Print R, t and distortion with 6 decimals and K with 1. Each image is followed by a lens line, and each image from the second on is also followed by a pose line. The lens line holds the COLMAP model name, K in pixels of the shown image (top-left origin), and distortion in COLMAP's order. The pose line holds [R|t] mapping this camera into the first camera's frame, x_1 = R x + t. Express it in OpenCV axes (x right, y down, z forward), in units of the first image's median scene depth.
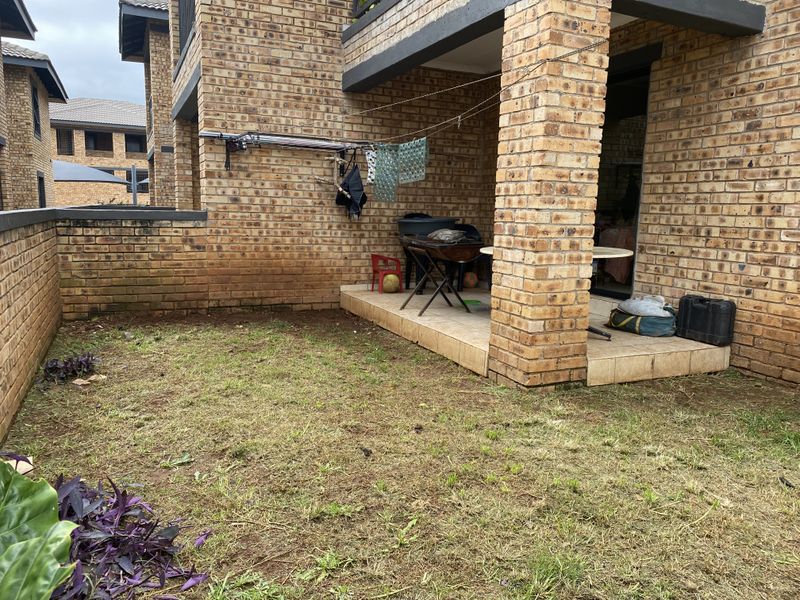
lens RADIAL K [[610.2, 0, 391.4], [0, 610.2, 306.2], [0, 0, 1]] dist [-0.002815, -0.009917]
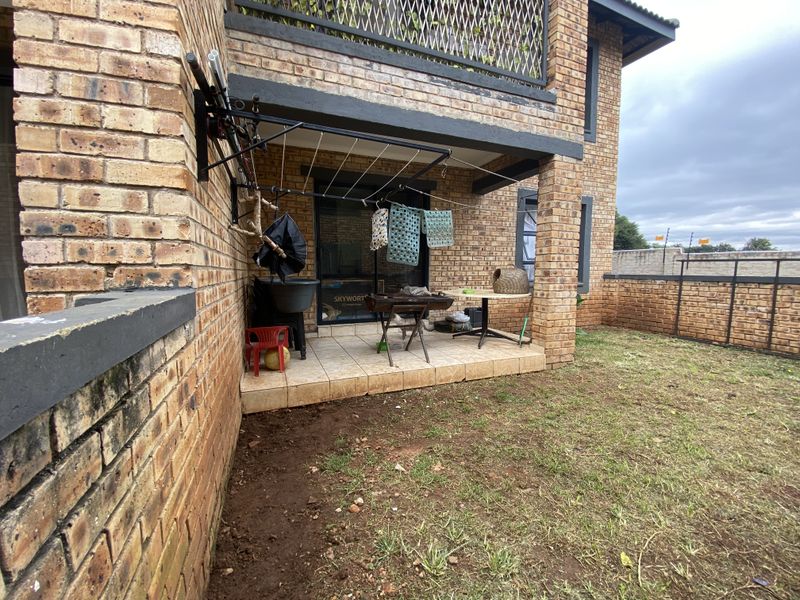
lens RADIAL K [[322.6, 0, 391.8], [0, 322.6, 300.3], [0, 0, 1]] dist [0.003281, -0.013998]
pose [[0.041989, -0.109078, 0.993146, -0.684367], [0.159665, 0.981980, 0.101101, -0.216338], [-0.986278, 0.154326, 0.058648, 1.276675]]
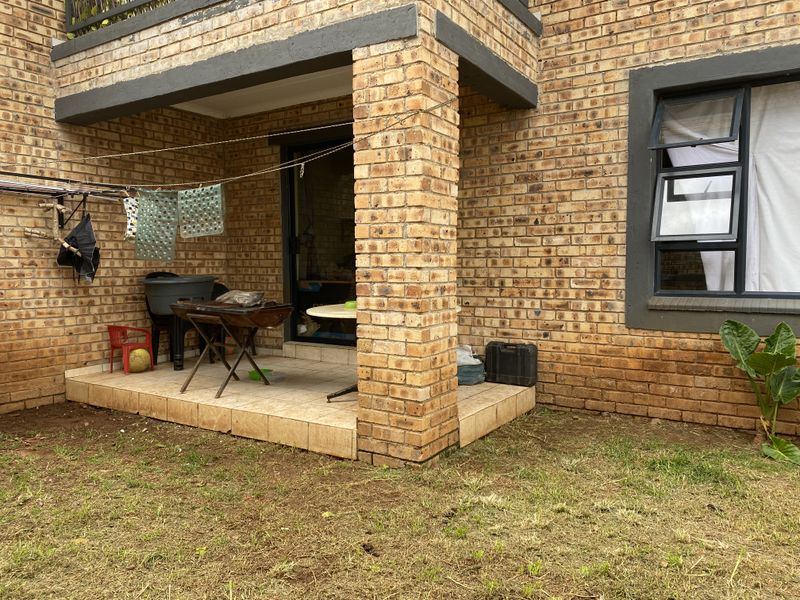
lens RADIAL K [[610.2, 0, 401.9], [0, 610.2, 307.9], [0, 0, 1]] dist [-0.002815, -0.009917]
pose [[0.829158, -0.066322, 0.555065, -0.245994], [0.109751, 0.992926, -0.045306, -0.050157], [-0.548134, 0.098485, 0.830572, 0.211173]]
